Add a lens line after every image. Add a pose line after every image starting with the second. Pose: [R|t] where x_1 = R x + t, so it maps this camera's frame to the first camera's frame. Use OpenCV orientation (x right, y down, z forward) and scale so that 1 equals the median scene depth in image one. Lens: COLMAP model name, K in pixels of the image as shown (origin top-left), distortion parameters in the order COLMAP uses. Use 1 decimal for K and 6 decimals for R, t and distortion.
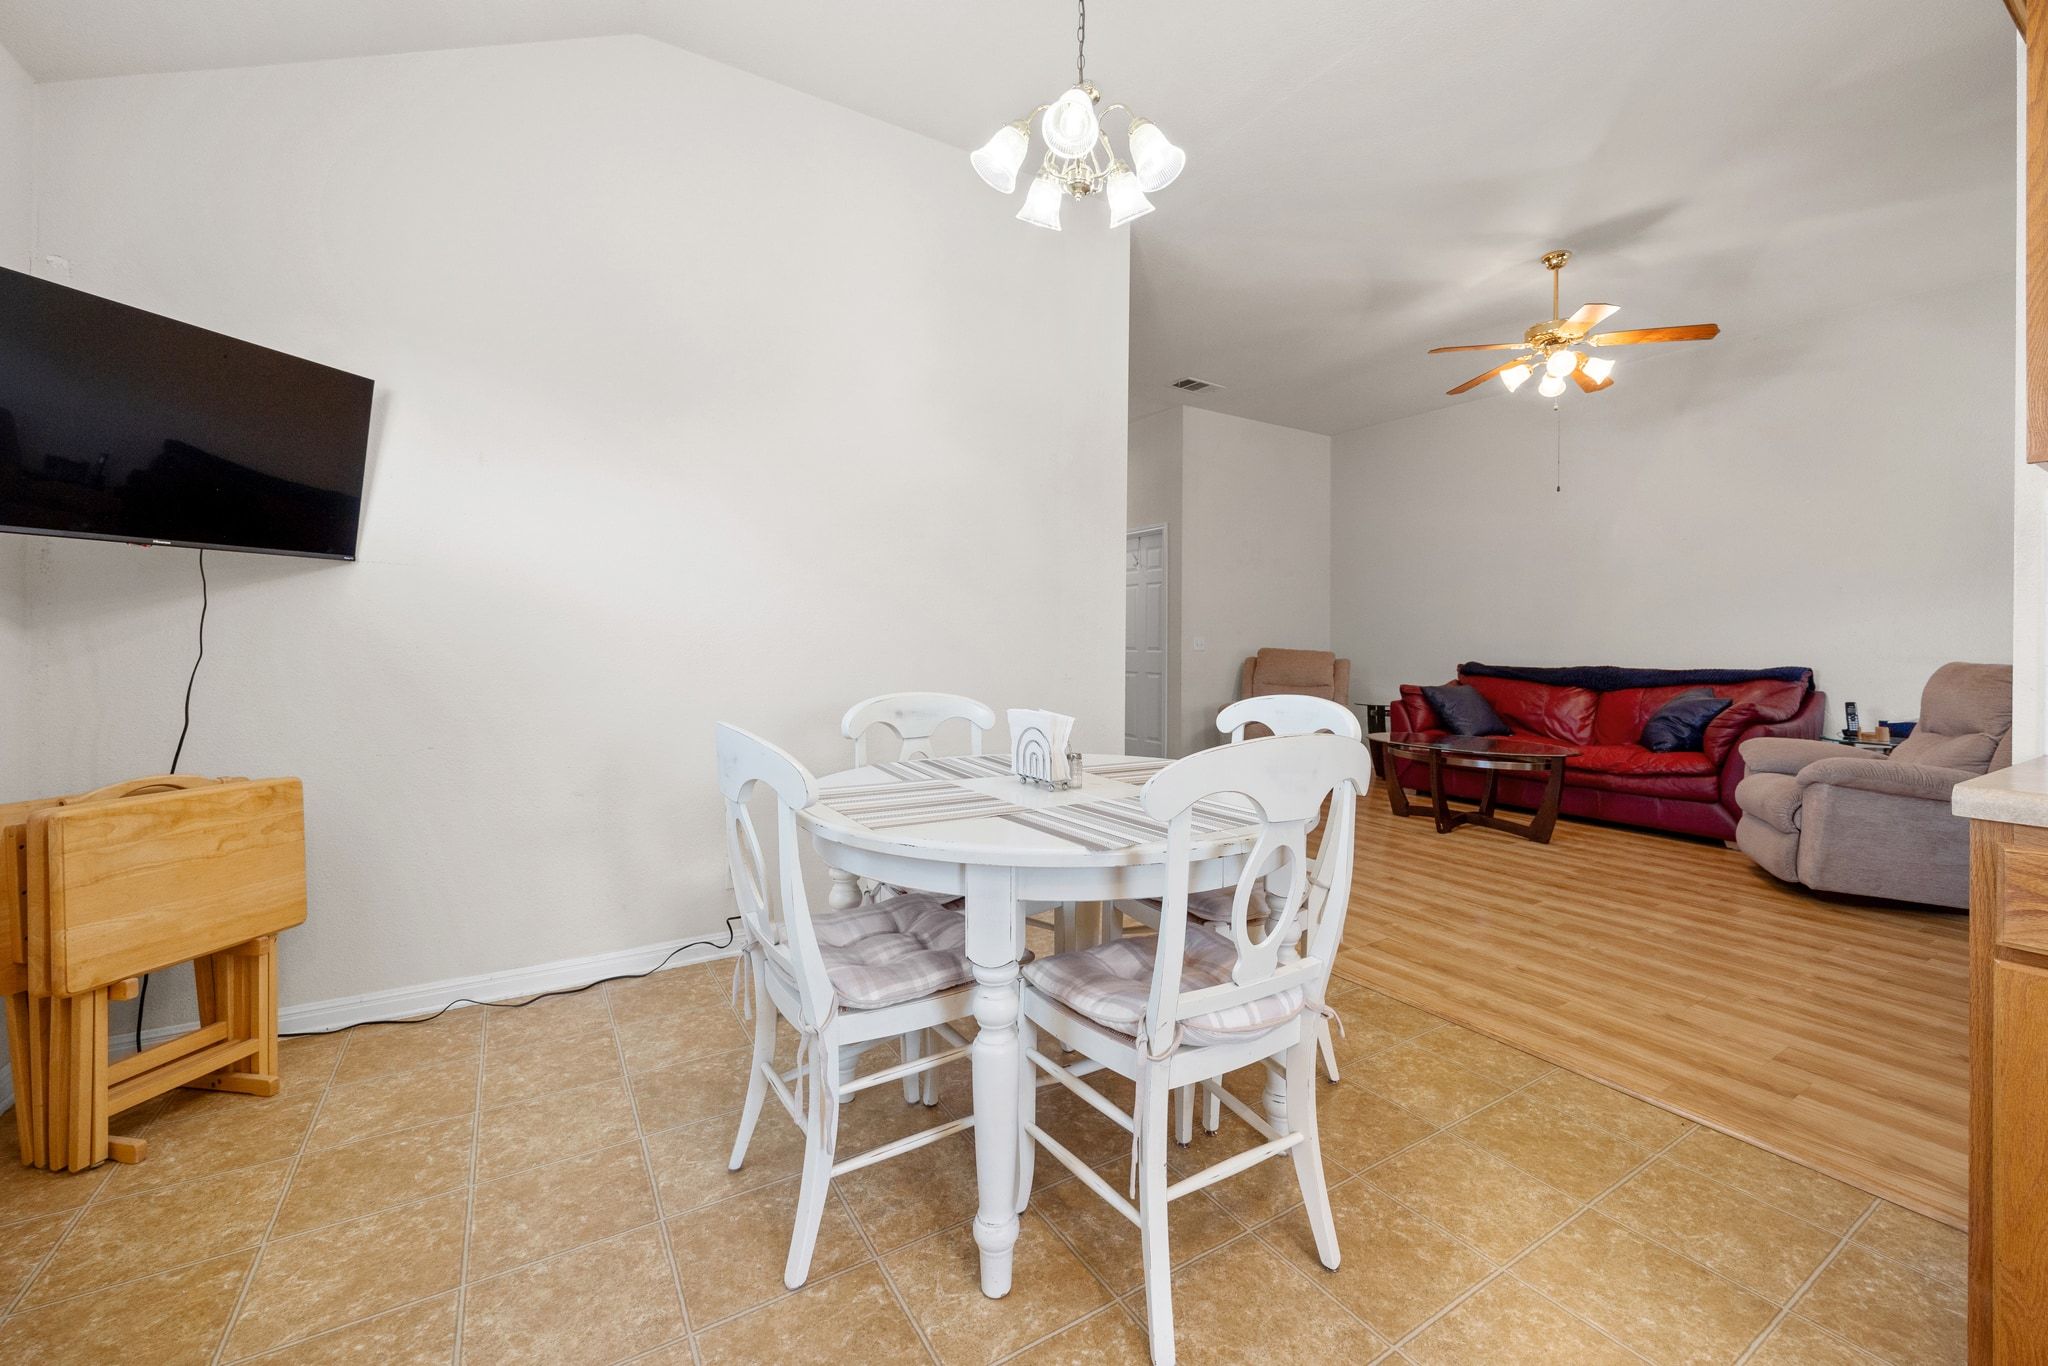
lens RADIAL K [[852.7, 0, 1042.1], [0, 852.7, 642.3], [0, 0, 1]] dist [-0.000322, -0.000220]
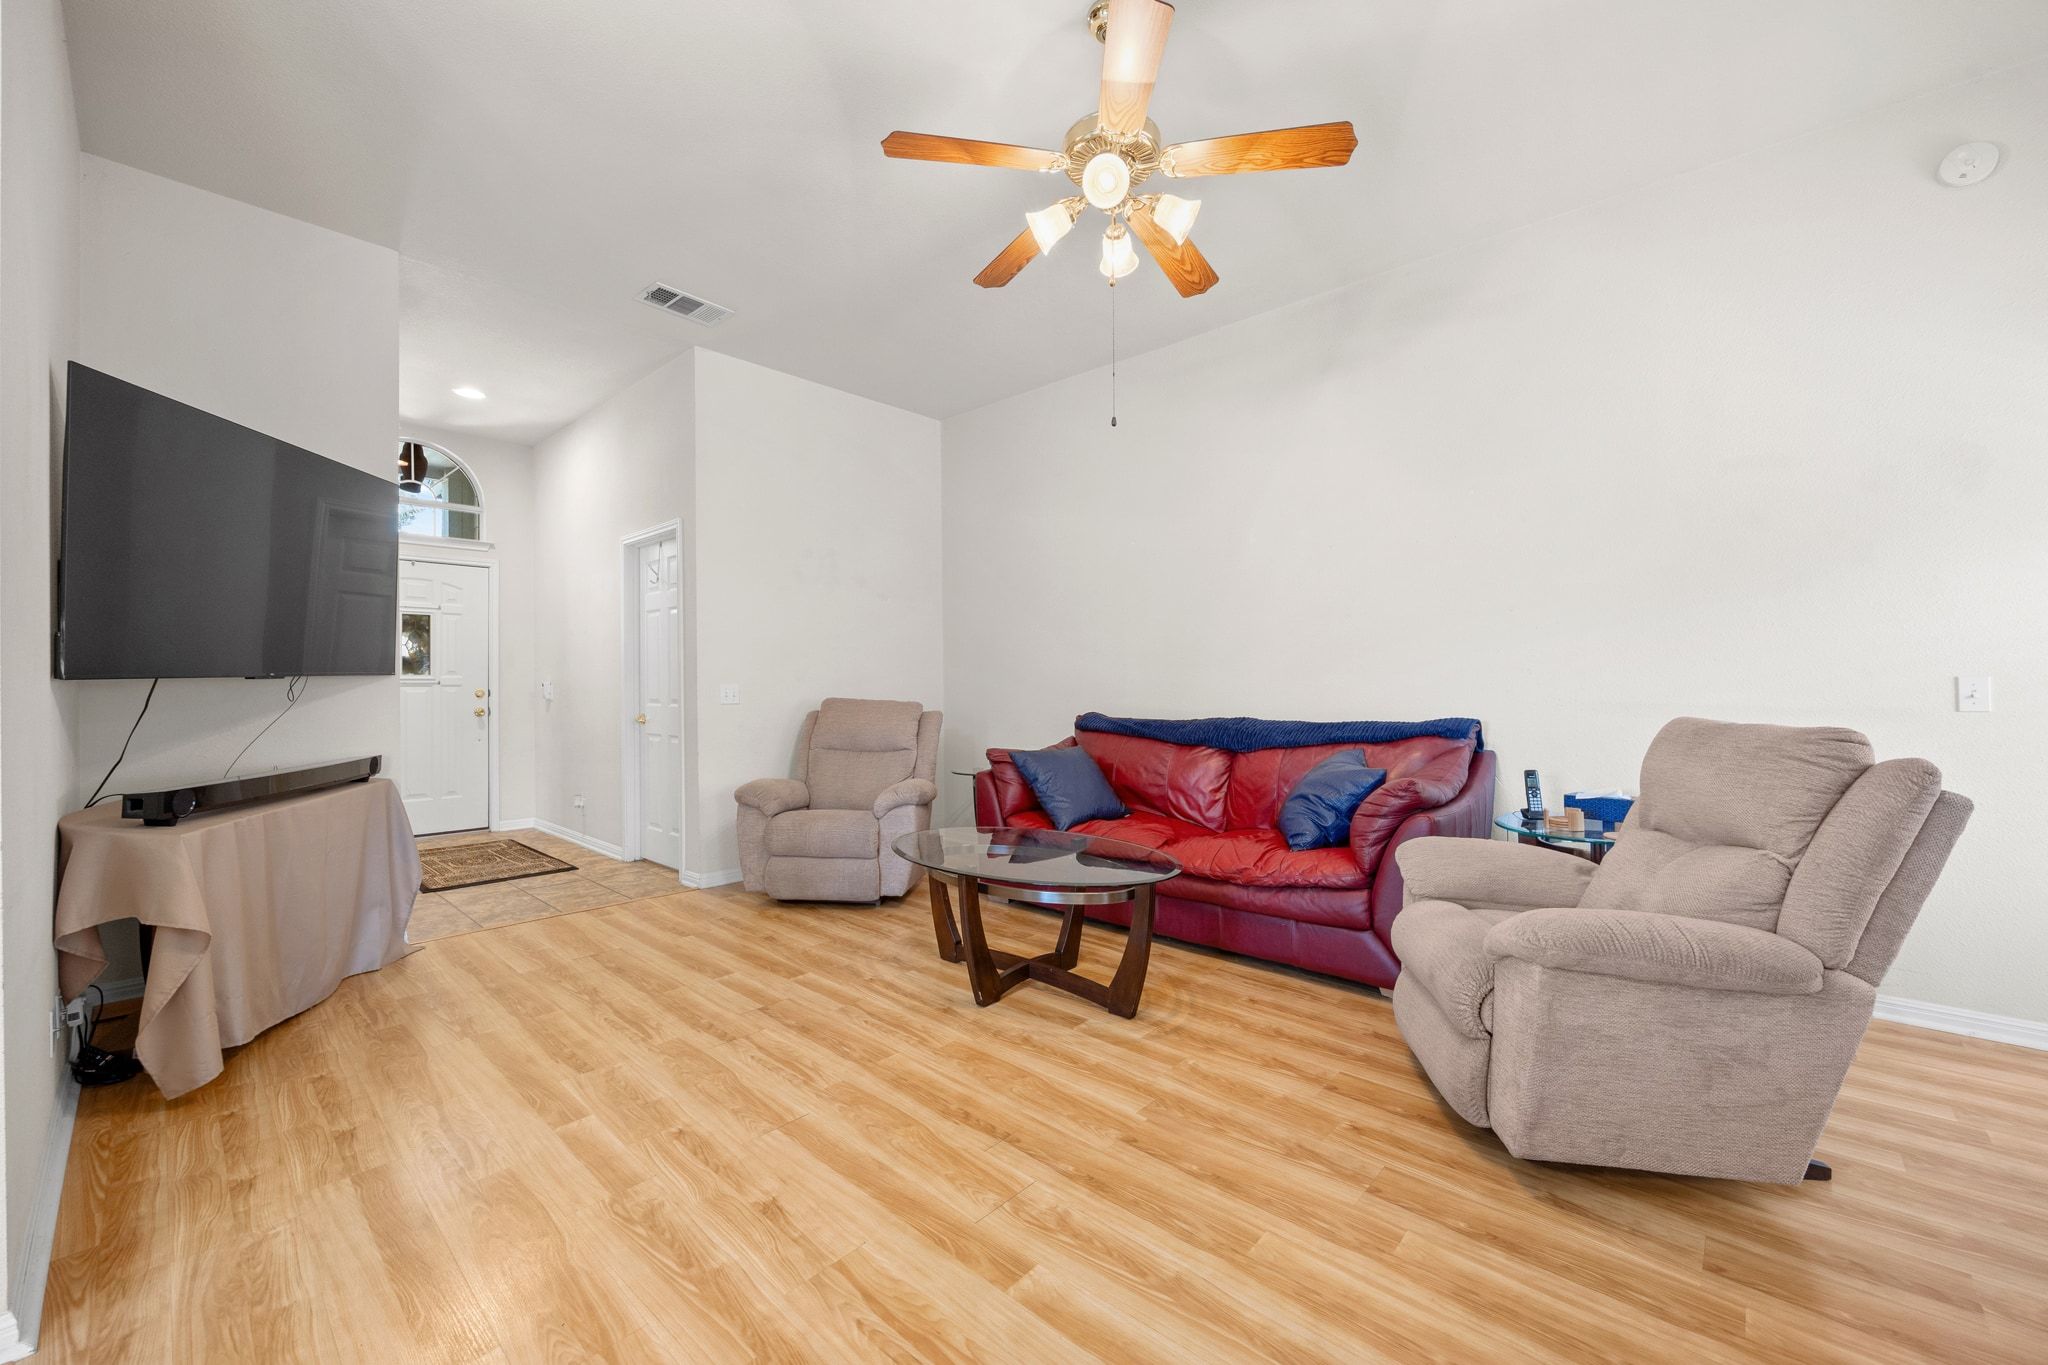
lens RADIAL K [[809.7, 0, 1024.0], [0, 809.7, 682.5], [0, 0, 1]] dist [-0.000284, 0.000085]
pose [[0.967774, -0.015665, 0.251332, 0.361880], [0.015092, 0.999877, 0.004208, -0.010104], [-0.251367, -0.000280, 0.967892, 0.439291]]
